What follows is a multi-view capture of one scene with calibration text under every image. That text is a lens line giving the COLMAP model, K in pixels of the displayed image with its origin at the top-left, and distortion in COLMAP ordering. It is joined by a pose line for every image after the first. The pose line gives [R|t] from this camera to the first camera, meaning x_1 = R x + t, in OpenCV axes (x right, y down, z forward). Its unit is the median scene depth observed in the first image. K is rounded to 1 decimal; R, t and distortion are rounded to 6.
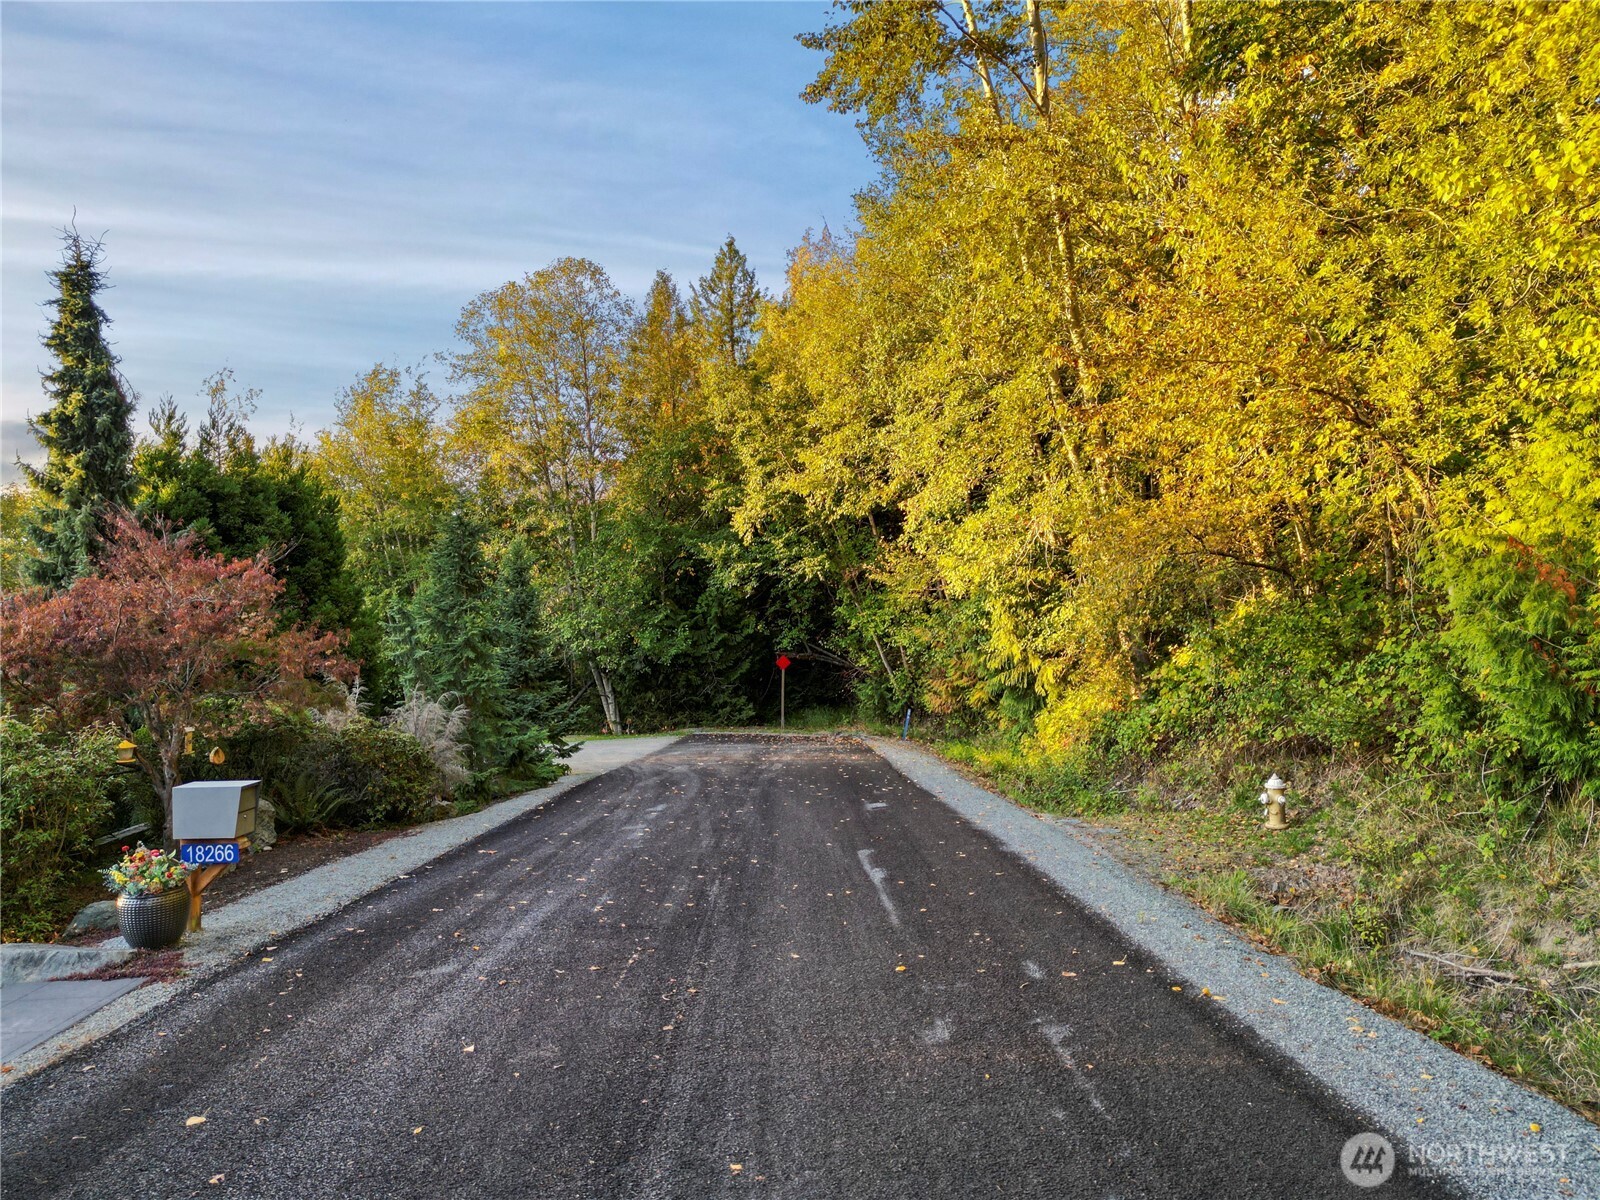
lens RADIAL K [[1090.2, 0, 803.3], [0, 1090.2, 612.0], [0, 0, 1]] dist [0.075676, -0.070639]
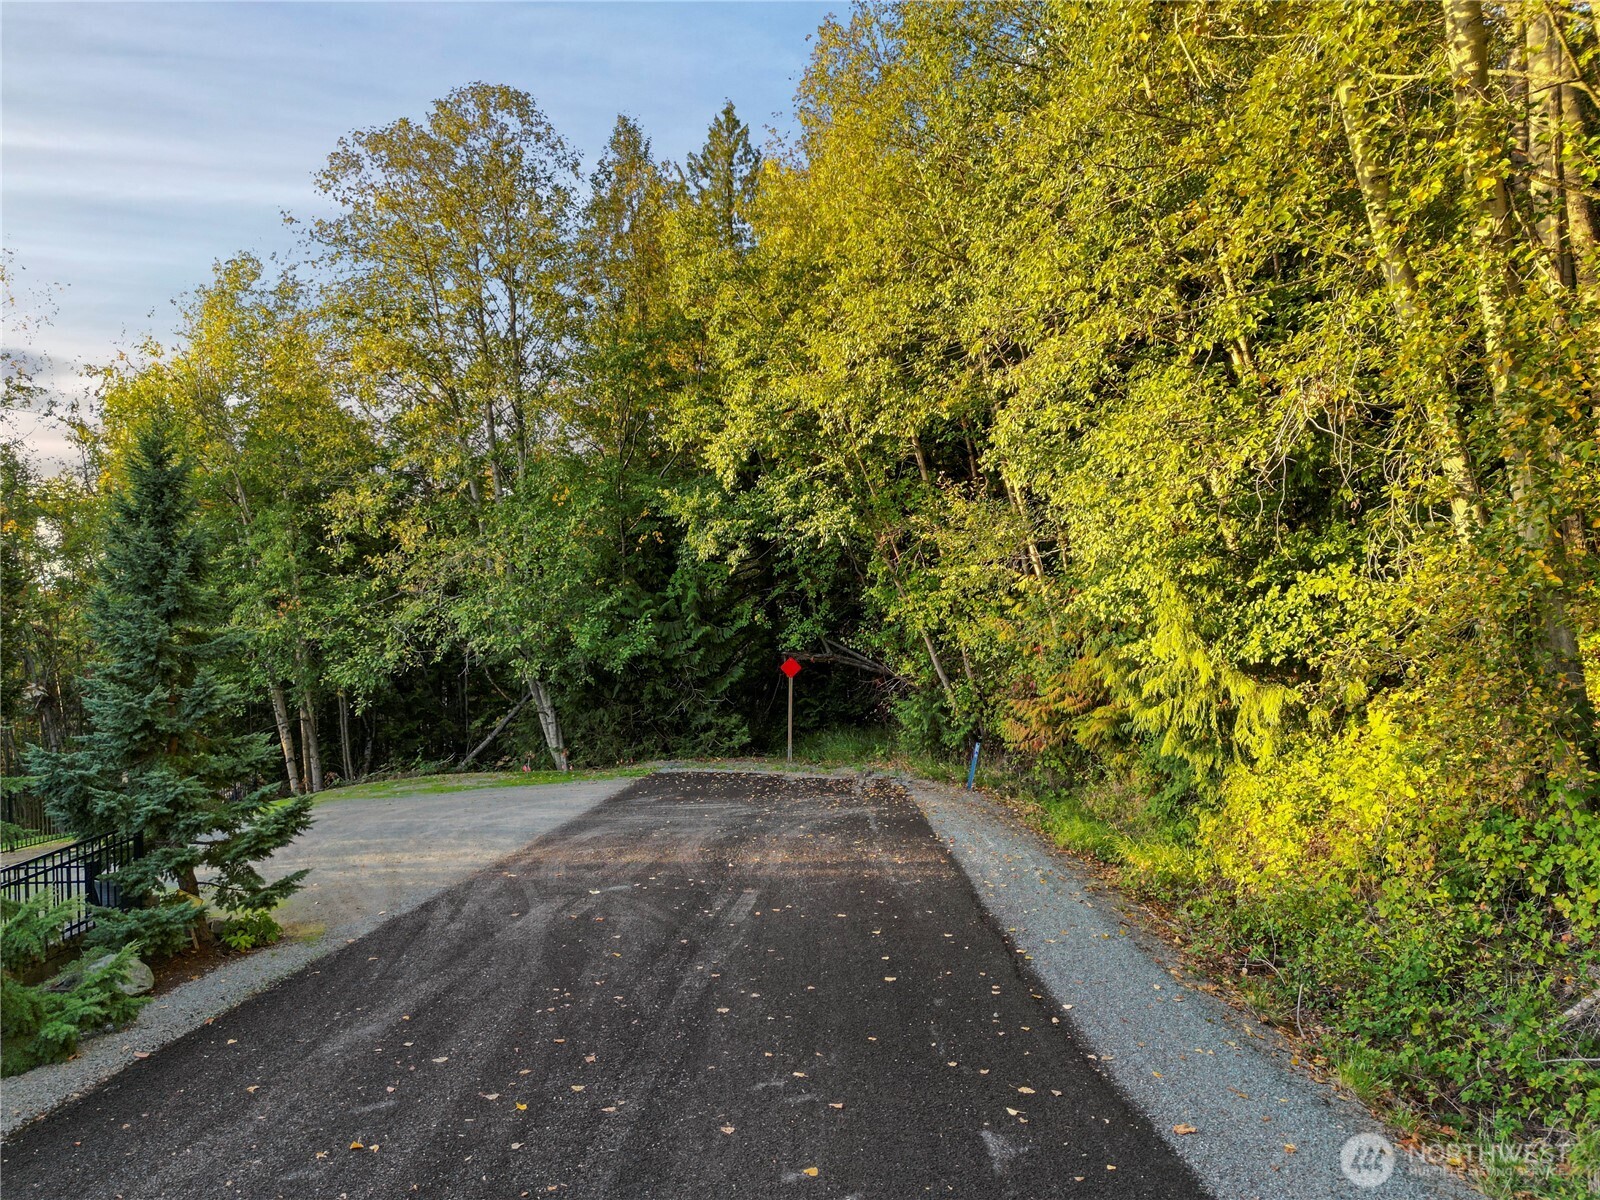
lens RADIAL K [[1090.2, 0, 803.3], [0, 1090.2, 612.0], [0, 0, 1]] dist [0.075676, -0.070639]
pose [[0.999629, 0.002946, -0.027069, 0.009514], [-0.002710, 0.999958, 0.008776, 0.004533], [0.027094, -0.008699, 0.999595, 0.330378]]
